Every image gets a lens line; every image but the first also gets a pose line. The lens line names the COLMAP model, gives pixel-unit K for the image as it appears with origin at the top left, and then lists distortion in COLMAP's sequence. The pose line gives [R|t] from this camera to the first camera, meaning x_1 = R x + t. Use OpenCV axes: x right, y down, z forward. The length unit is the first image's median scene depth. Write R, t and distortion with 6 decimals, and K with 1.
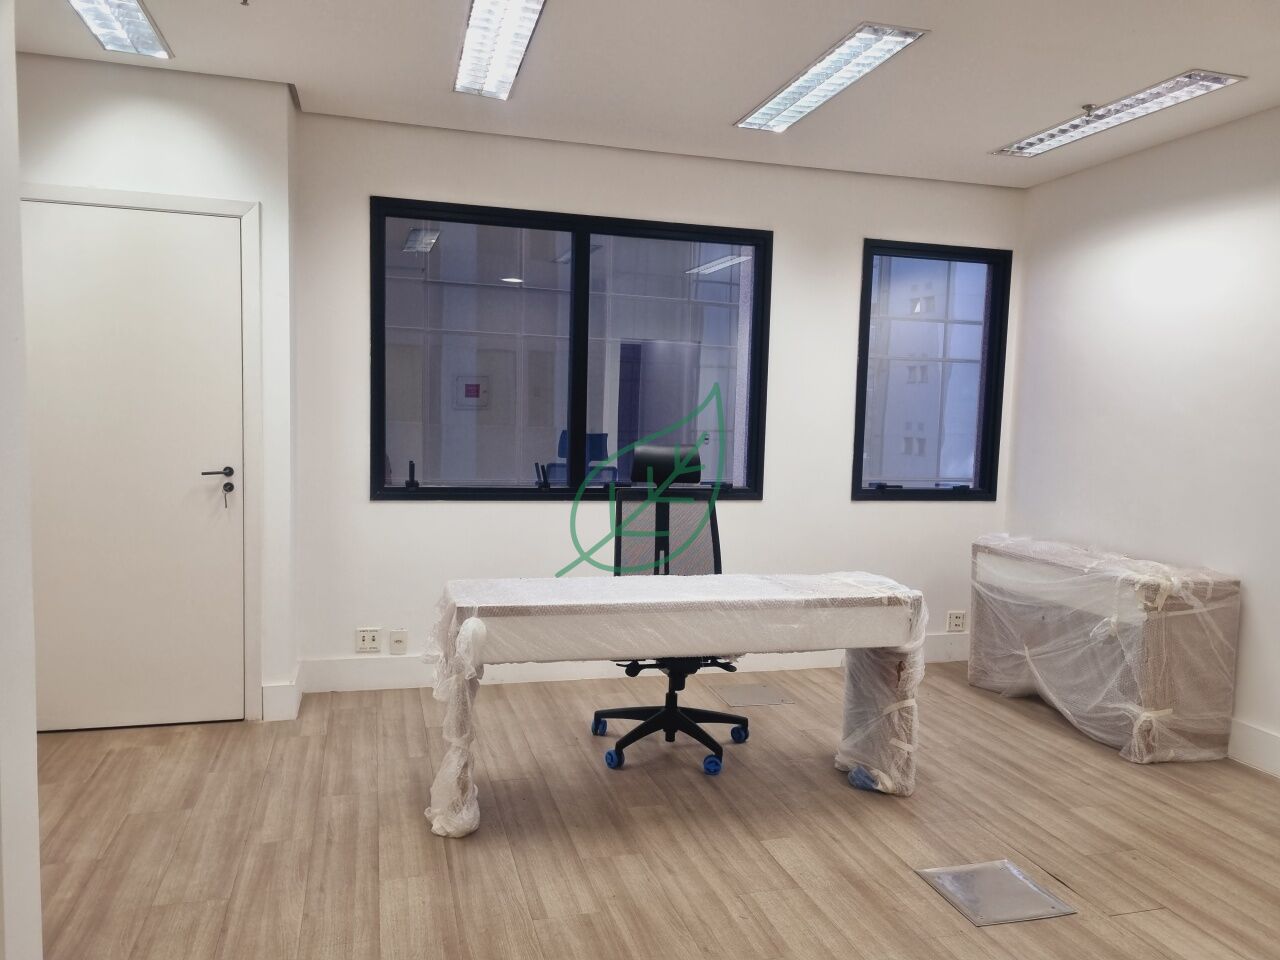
lens RADIAL K [[975.8, 0, 648.1], [0, 975.8, 490.6], [0, 0, 1]] dist [0.048177, -0.045572]
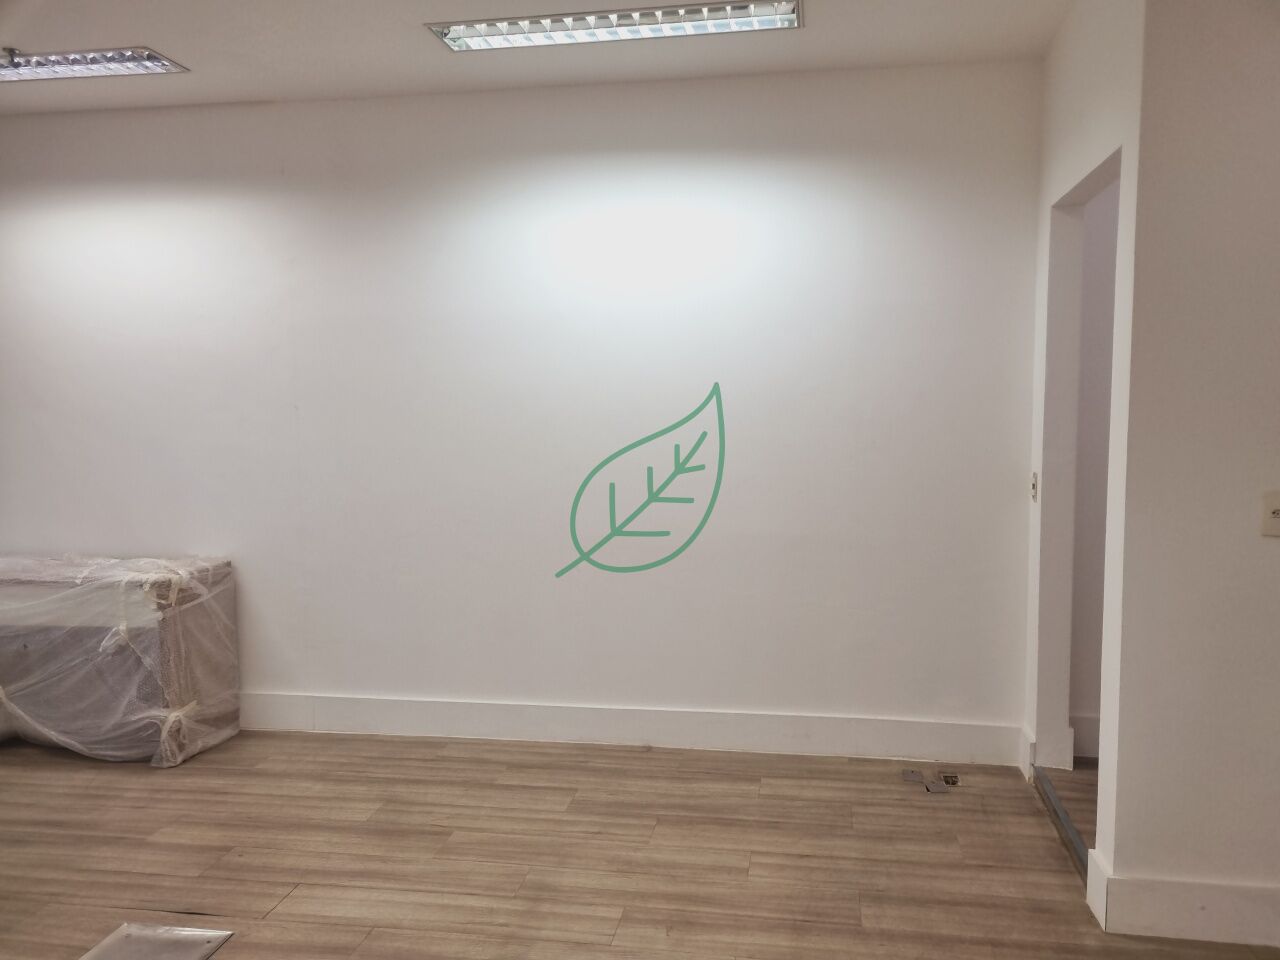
lens RADIAL K [[970.7, 0, 674.5], [0, 970.7, 494.6], [0, 0, 1]] dist [0.051817, -0.042464]
pose [[0.413248, -0.117783, 0.902969, -0.137760], [0.096572, 0.991676, 0.085157, -0.022352], [-0.905483, 0.052011, 0.421183, 0.134514]]
